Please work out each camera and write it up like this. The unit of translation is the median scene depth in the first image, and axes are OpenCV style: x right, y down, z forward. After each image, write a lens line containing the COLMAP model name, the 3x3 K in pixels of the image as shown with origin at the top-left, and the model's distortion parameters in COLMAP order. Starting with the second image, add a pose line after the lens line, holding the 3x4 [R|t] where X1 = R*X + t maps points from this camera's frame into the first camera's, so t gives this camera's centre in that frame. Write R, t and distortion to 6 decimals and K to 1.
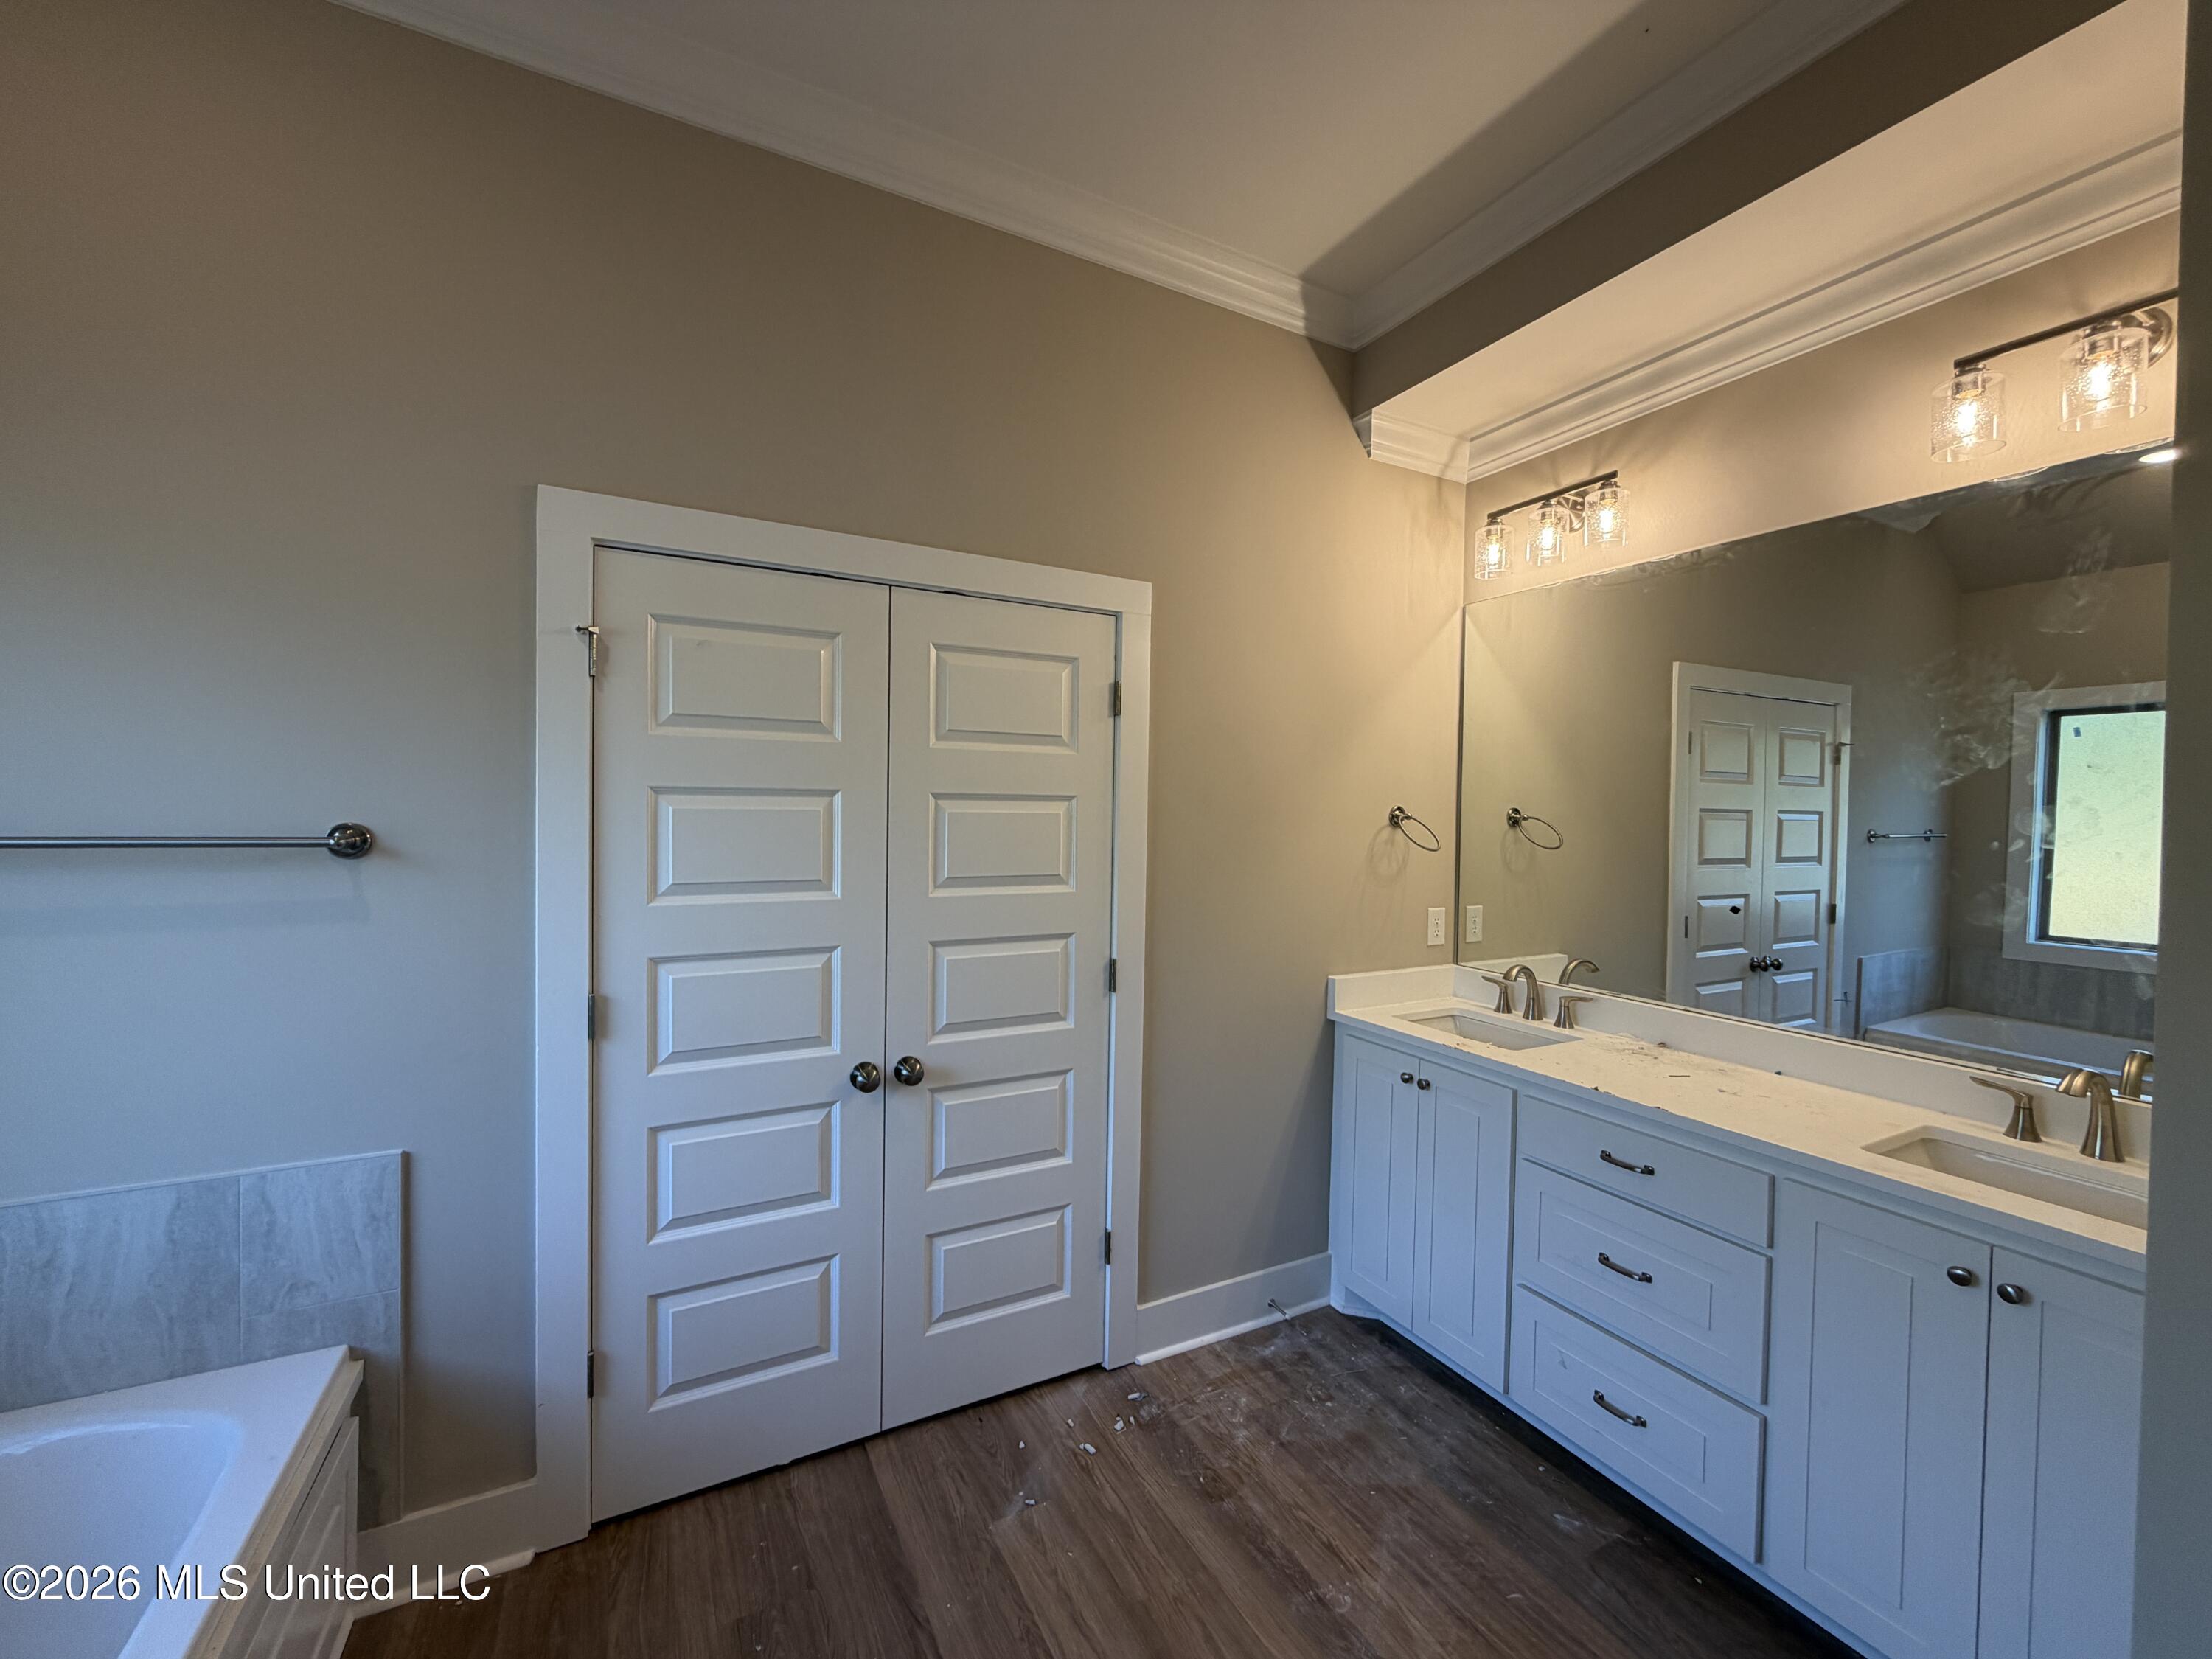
lens RADIAL K [[884.2, 0, 1104.3], [0, 884.2, 823.7], [0, 0, 1]] dist [-0.001369, 0.000767]
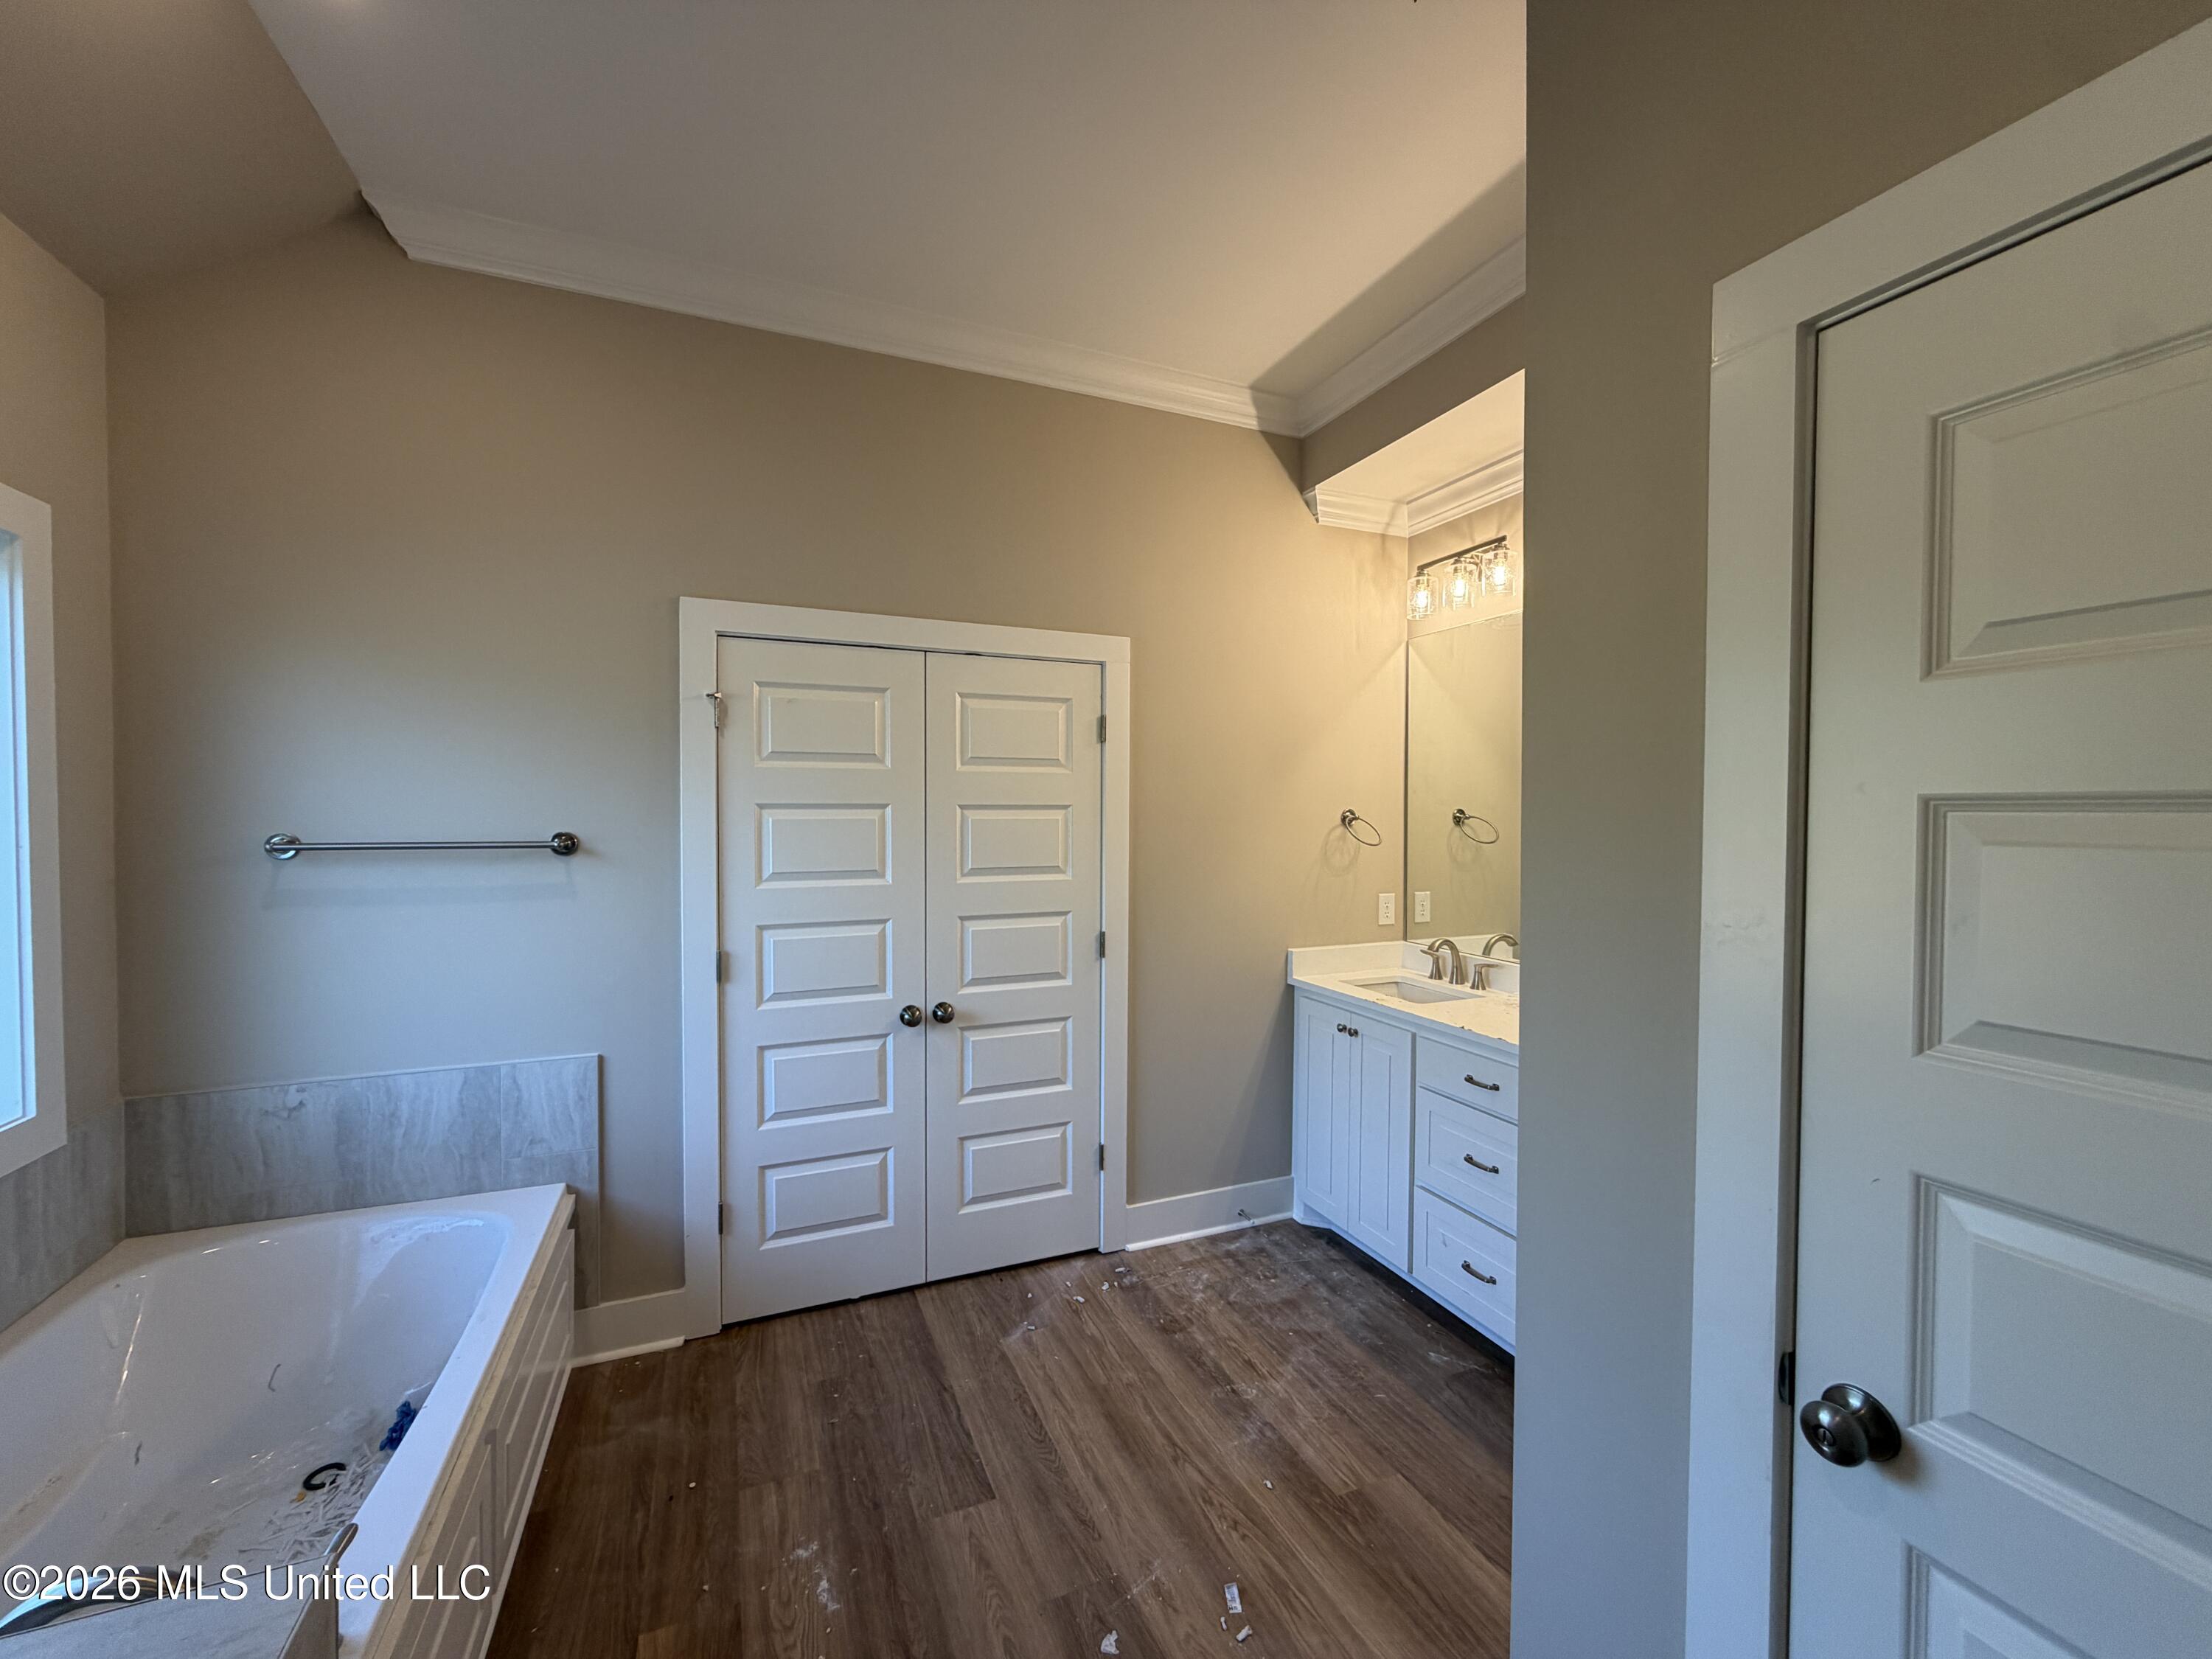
lens RADIAL K [[884.2, 0, 1105.2], [0, 884.2, 827.9], [0, 0, 1]] dist [-0.001369, 0.000767]
pose [[0.995527, -0.013716, -0.093476, 0.155274], [0.013258, 0.999897, -0.005523, 0.010552], [0.093542, 0.004259, 0.995606, -0.318013]]
